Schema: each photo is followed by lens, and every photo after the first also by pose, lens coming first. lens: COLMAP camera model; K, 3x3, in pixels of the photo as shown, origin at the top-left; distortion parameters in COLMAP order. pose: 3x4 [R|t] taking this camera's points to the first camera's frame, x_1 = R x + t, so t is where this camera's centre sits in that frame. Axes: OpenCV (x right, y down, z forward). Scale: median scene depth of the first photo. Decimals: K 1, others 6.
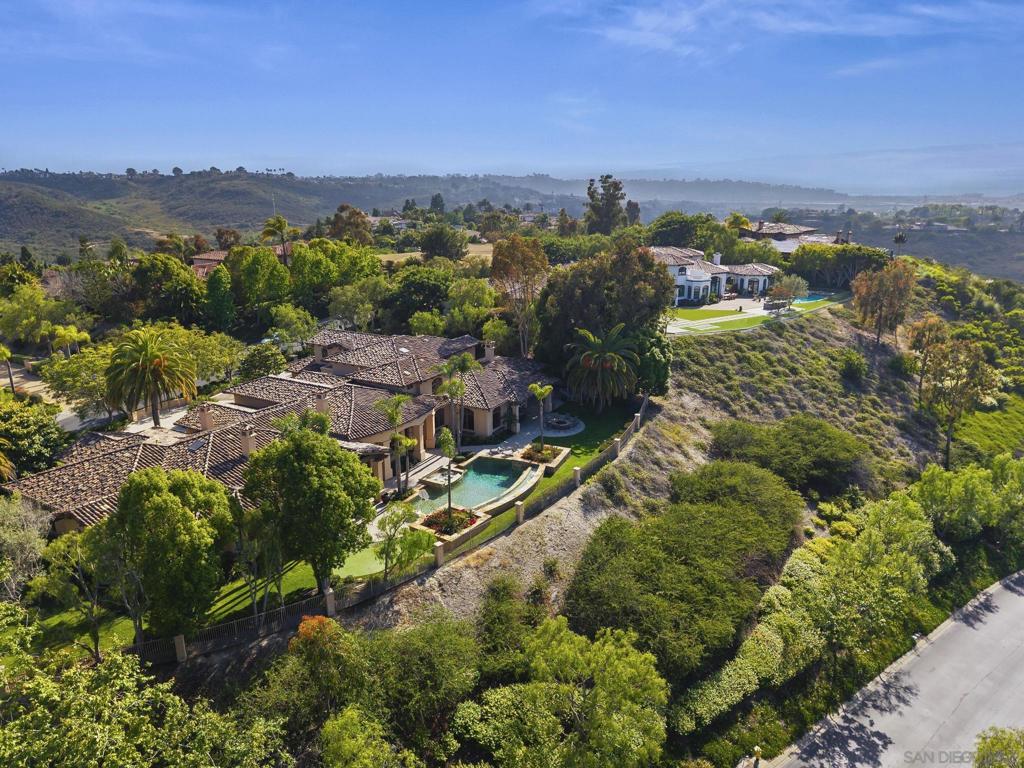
lens RADIAL K [[696.0, 0, 510.7], [0, 696.0, 381.5], [0, 0, 1]] dist [0.032607, -0.027010]
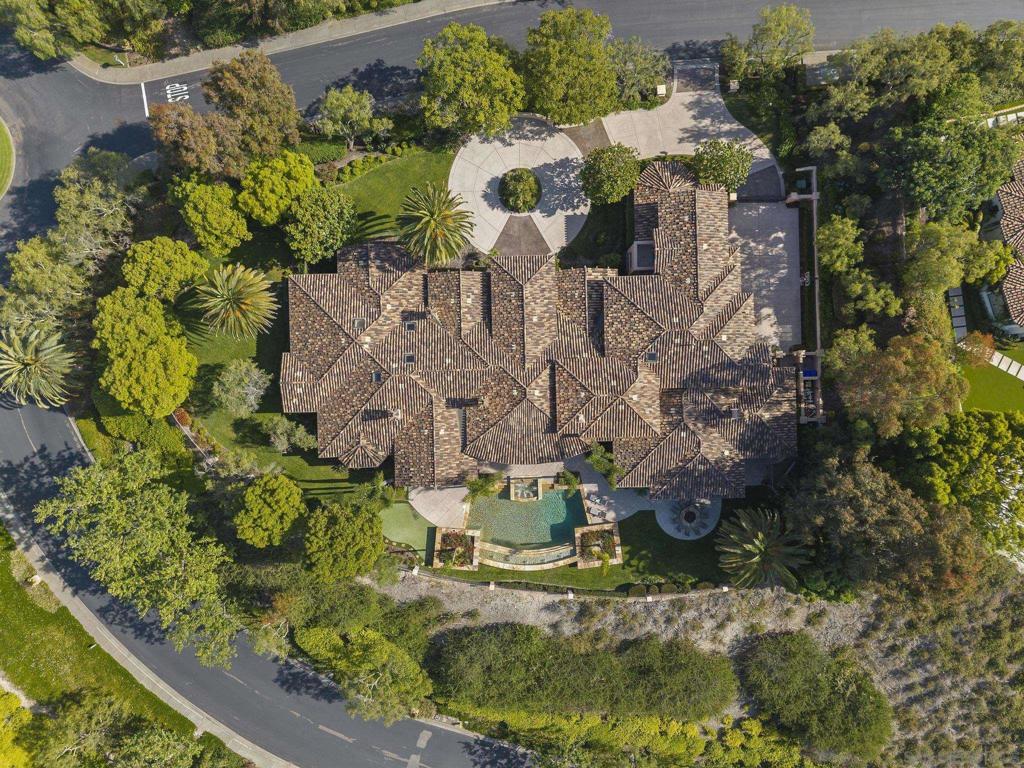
lens RADIAL K [[696.0, 0, 510.7], [0, 696.0, 381.5], [0, 0, 1]] dist [0.032607, -0.027010]
pose [[0.509286, 0.860594, 0.002391, -0.263298], [-0.255558, 0.148582, 0.955308, -0.992838], [0.821777, -0.487136, 0.295603, 0.672411]]
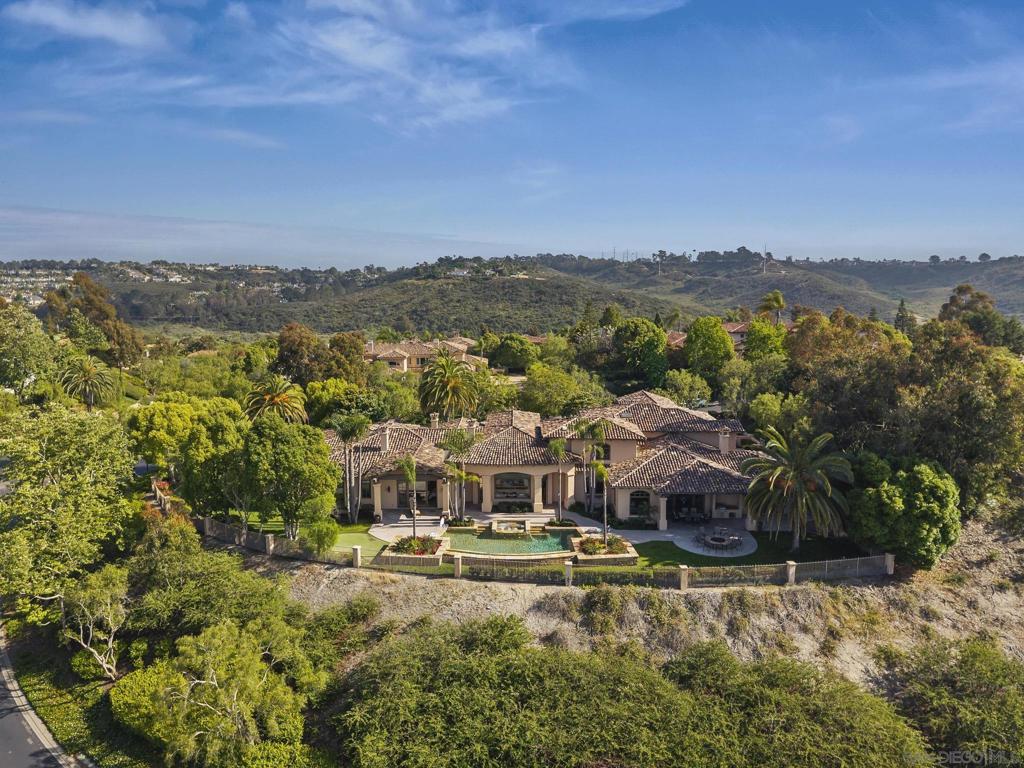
lens RADIAL K [[696.0, 0, 510.7], [0, 696.0, 381.5], [0, 0, 1]] dist [0.032607, -0.027010]
pose [[0.476948, 0.137882, -0.868049, 0.712292], [-0.241477, 0.970170, 0.021424, -0.085923], [0.845109, 0.199396, 0.496016, 0.430030]]
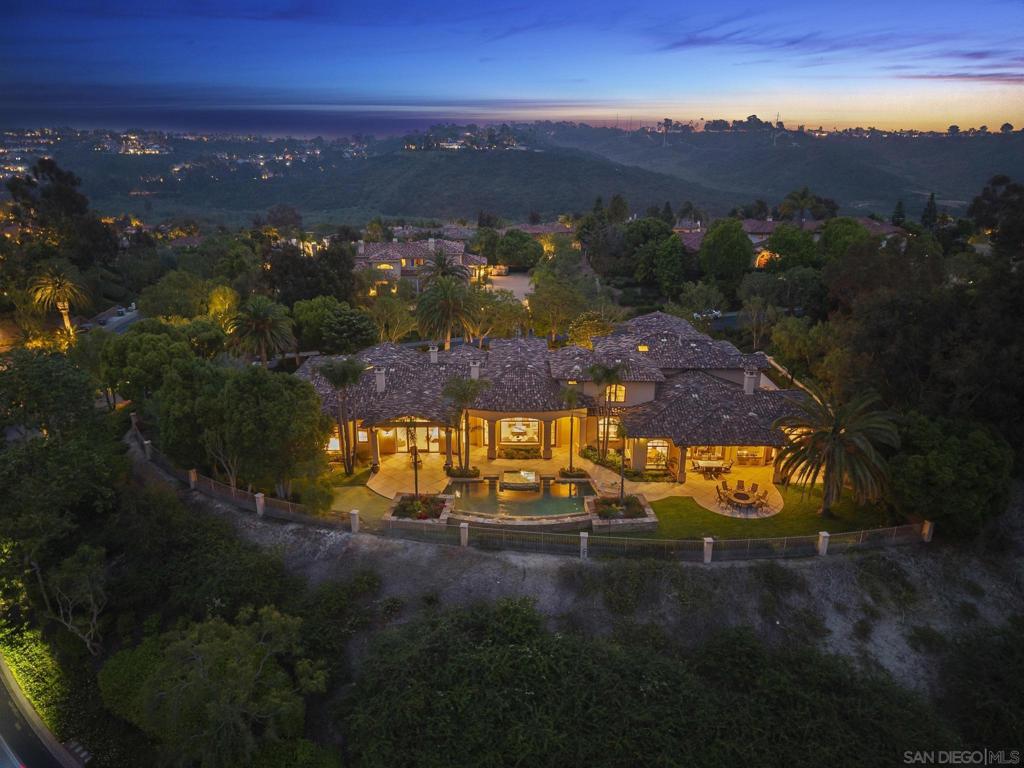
lens RADIAL K [[696.0, 0, 510.7], [0, 696.0, 381.5], [0, 0, 1]] dist [0.032607, -0.027010]
pose [[0.481971, 0.288654, -0.827274, 0.607428], [-0.241560, 0.951360, 0.191217, -0.158482], [0.842231, 0.107675, 0.528255, 0.450488]]
